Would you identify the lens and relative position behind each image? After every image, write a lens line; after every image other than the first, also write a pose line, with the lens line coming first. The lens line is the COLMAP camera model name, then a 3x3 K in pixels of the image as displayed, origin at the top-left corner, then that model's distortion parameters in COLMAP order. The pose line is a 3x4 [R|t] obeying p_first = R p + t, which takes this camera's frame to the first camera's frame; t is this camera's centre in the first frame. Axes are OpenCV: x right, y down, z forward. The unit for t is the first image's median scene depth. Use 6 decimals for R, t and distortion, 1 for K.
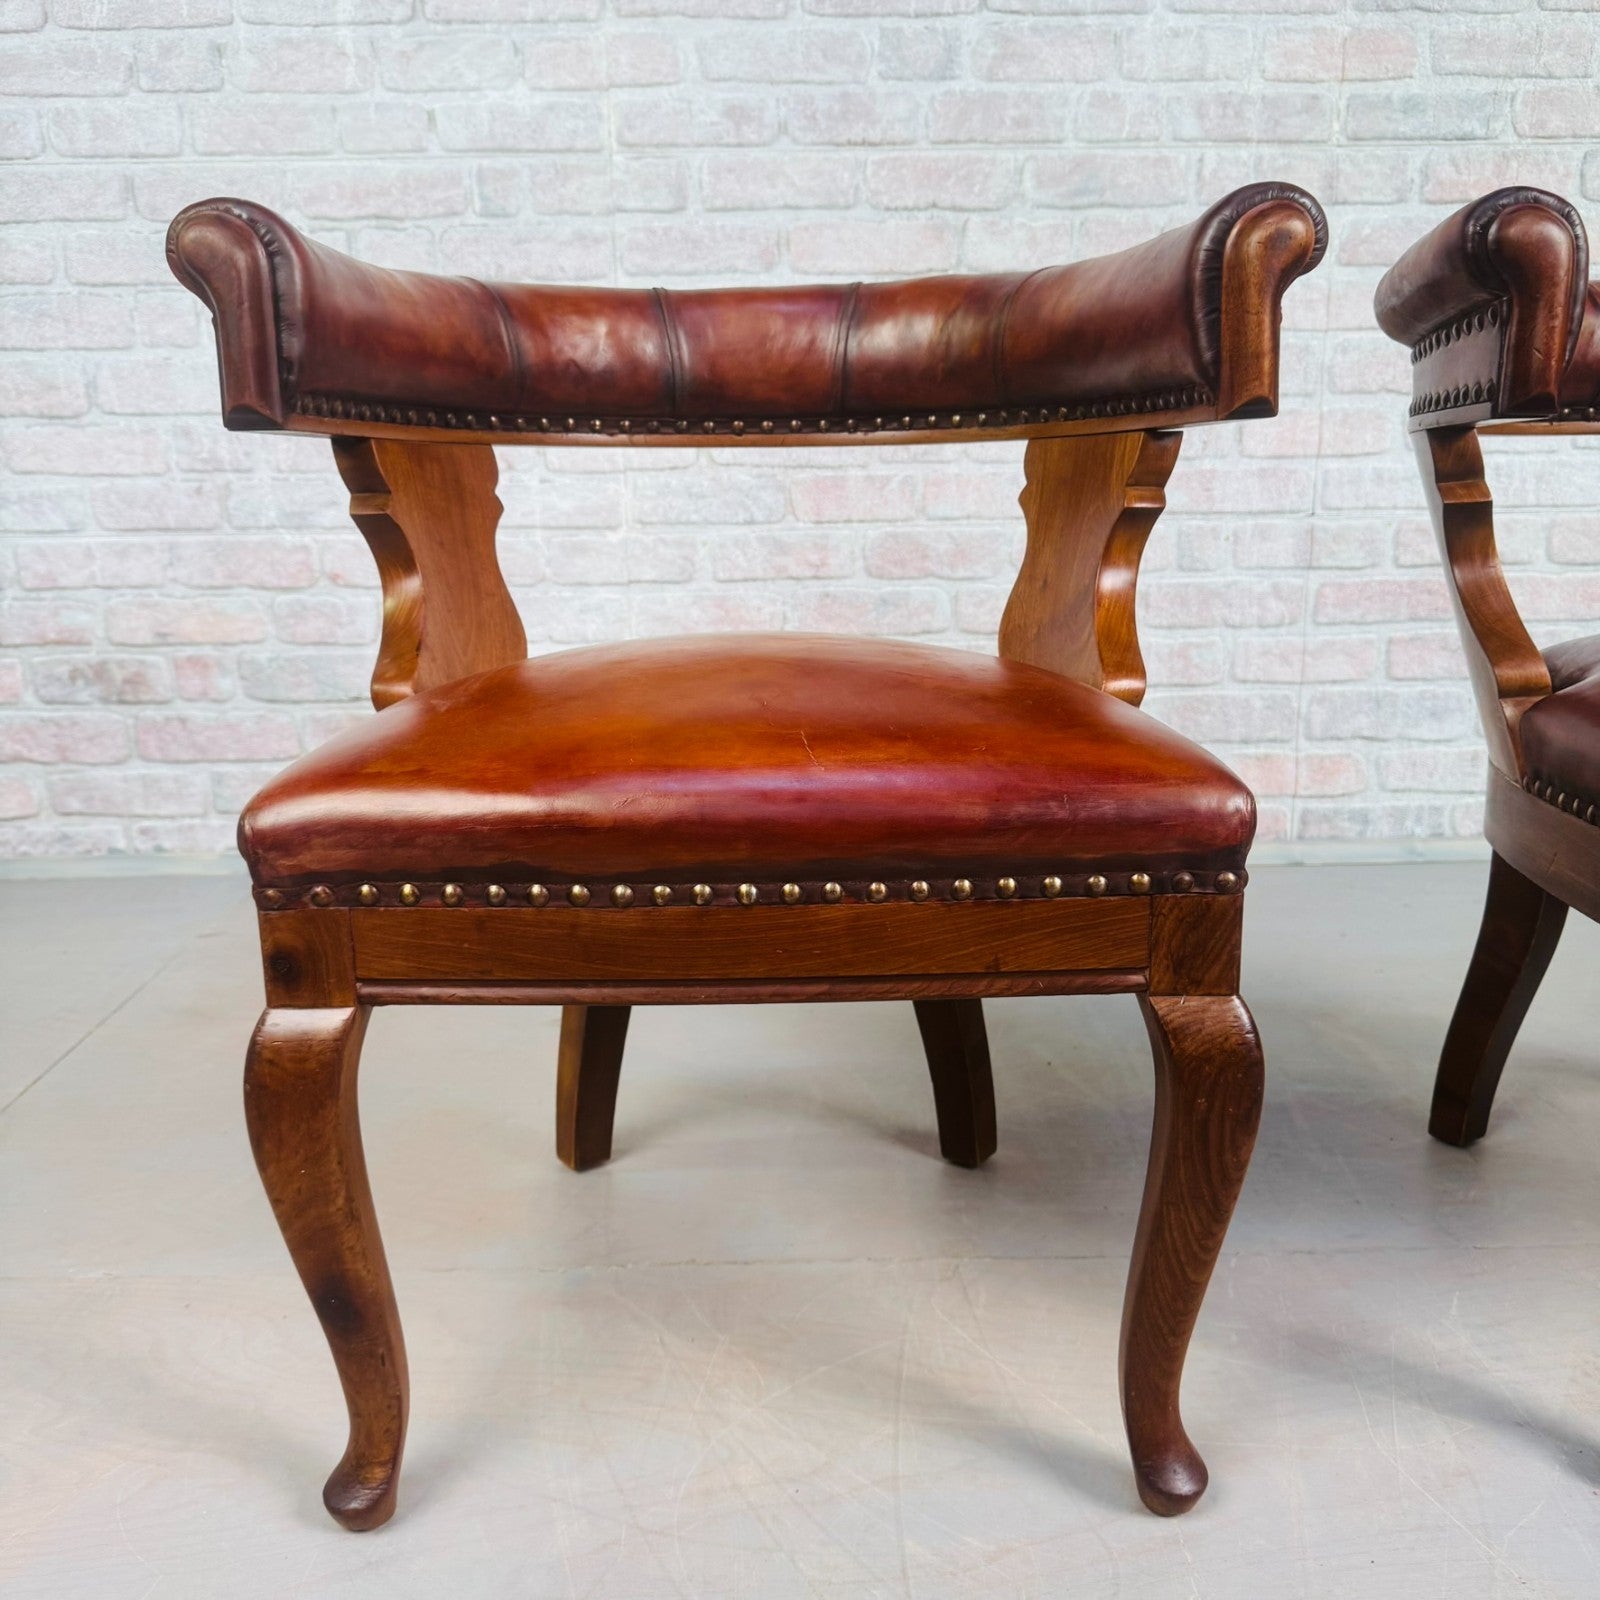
lens RADIAL K [[1518.4, 0, 790.0], [0, 1518.4, 808.0], [0, 0, 1]] dist [-0.009360, 0.000000]
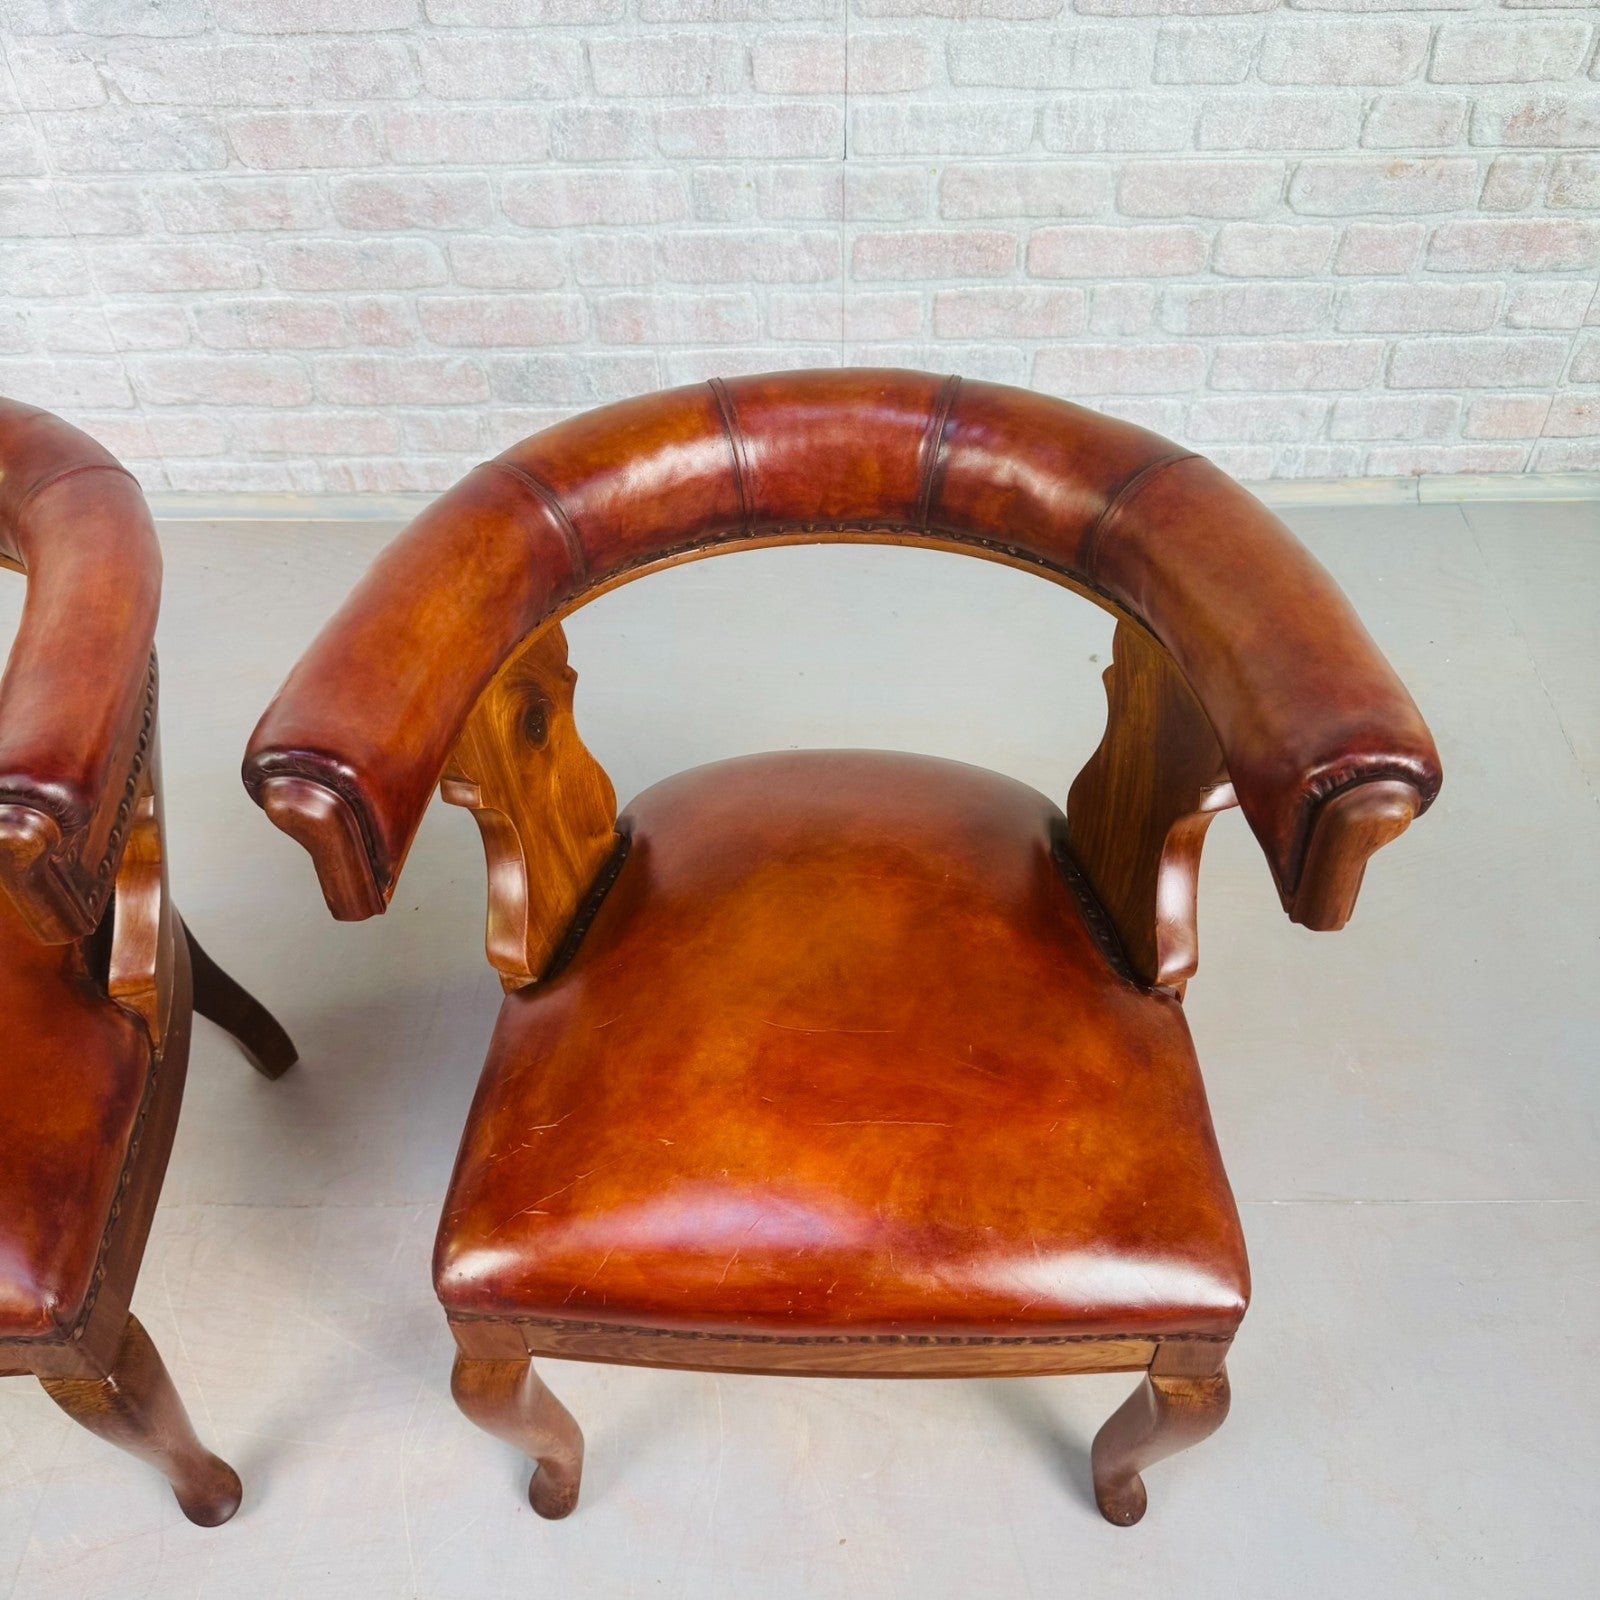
lens RADIAL K [[1518.4, 0, 810.5], [0, 1518.4, 827.3], [0, 0, 1]] dist [-0.009360, 0.000000]
pose [[0.999880, 0.013225, -0.008082, 0.358438], [-0.006273, 0.822138, 0.569254, -0.394360], [0.014173, -0.569135, 0.822122, 0.081530]]
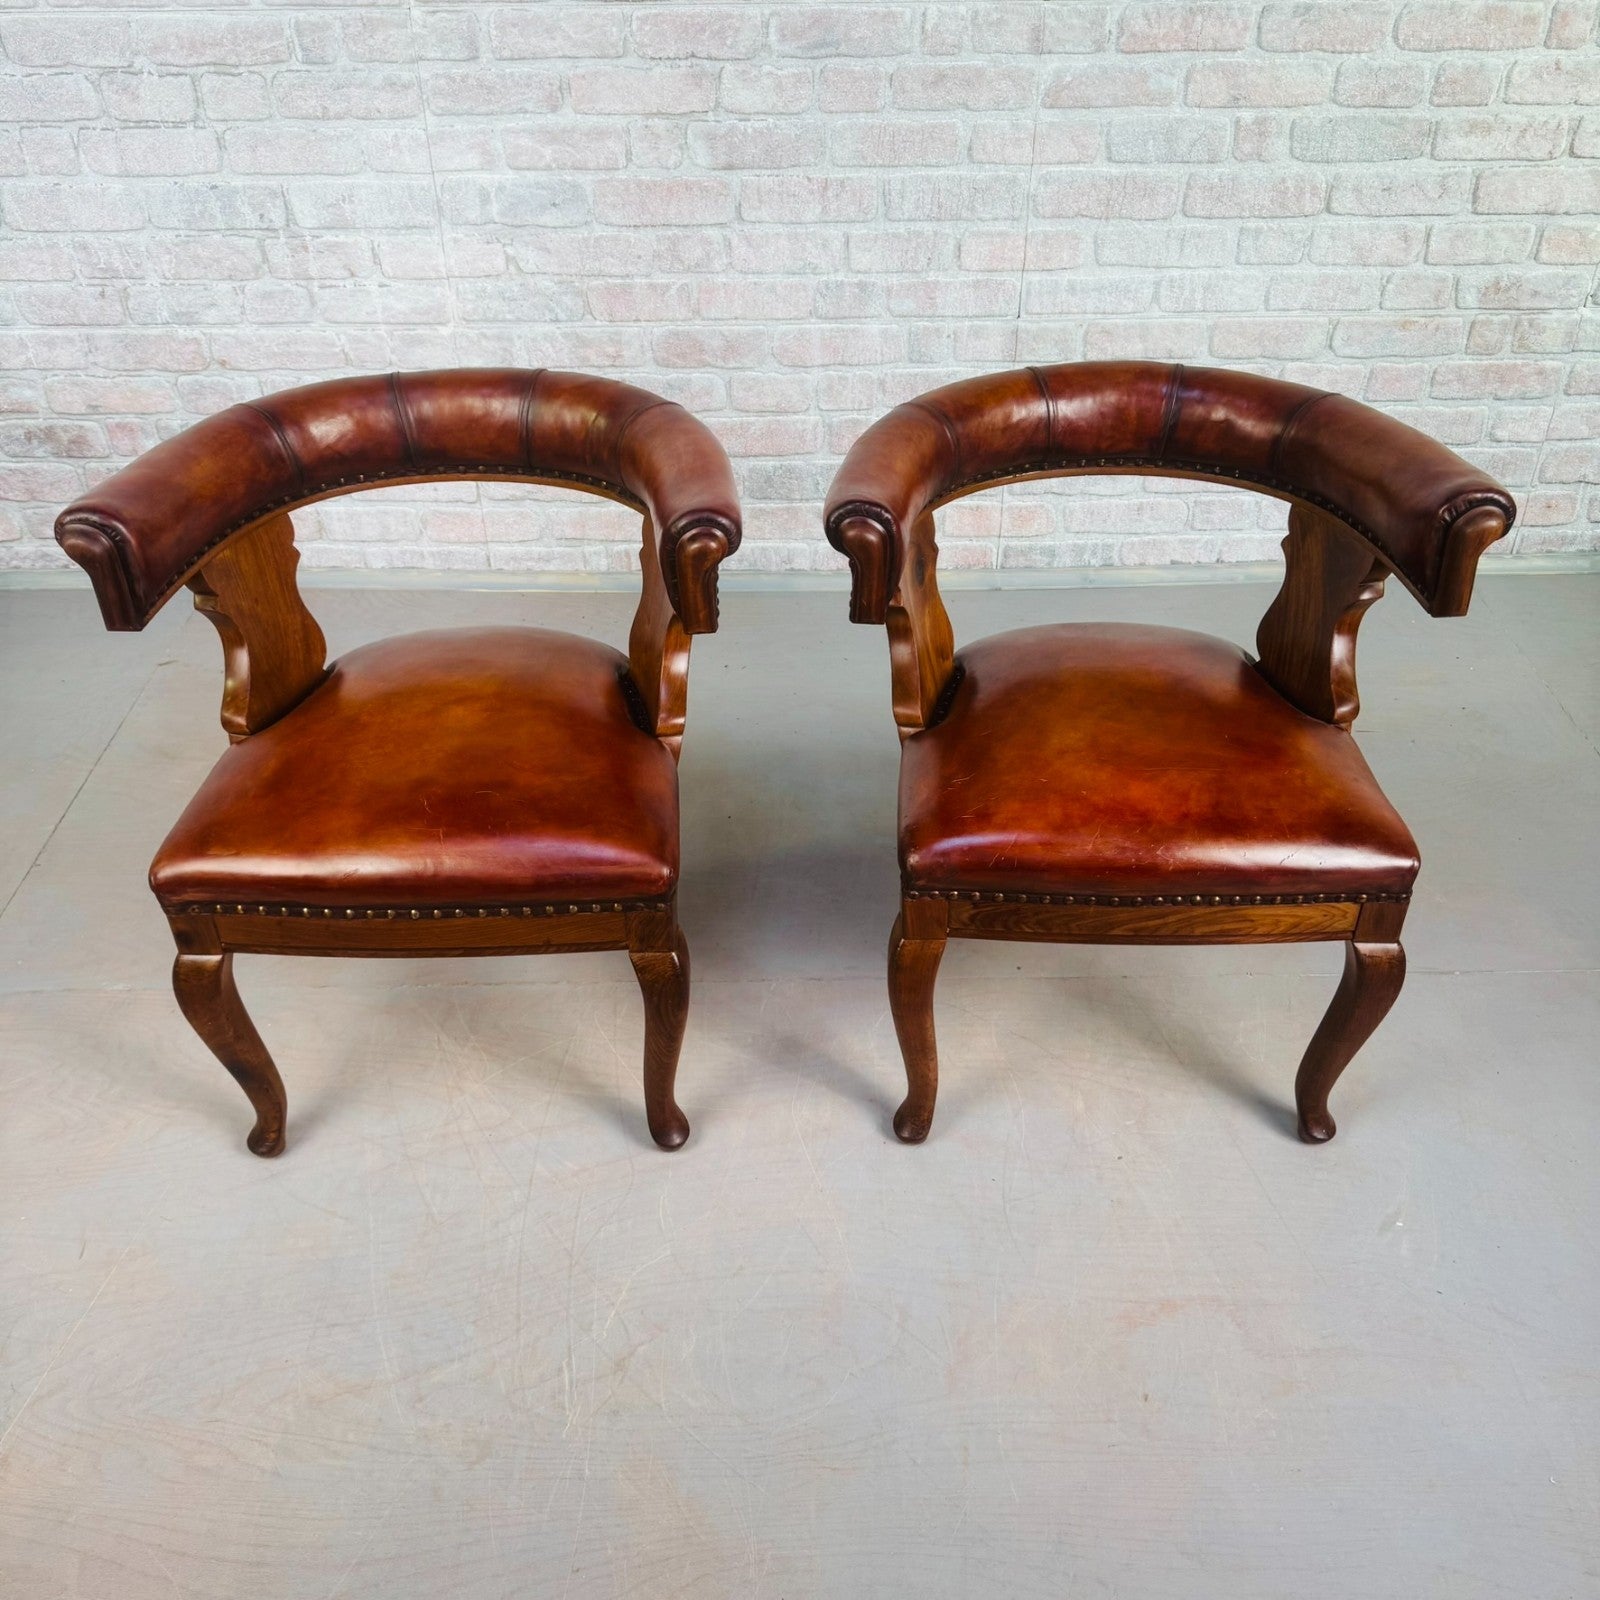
lens RADIAL K [[1518.4, 0, 799.5], [0, 1518.4, 821.9], [0, 0, 1]] dist [-0.009360, 0.000000]
pose [[0.999953, 0.009707, 0.000021, 0.183508], [-0.008907, 0.916672, 0.399541, -0.326049], [0.003859, -0.399523, 0.916715, -0.298501]]
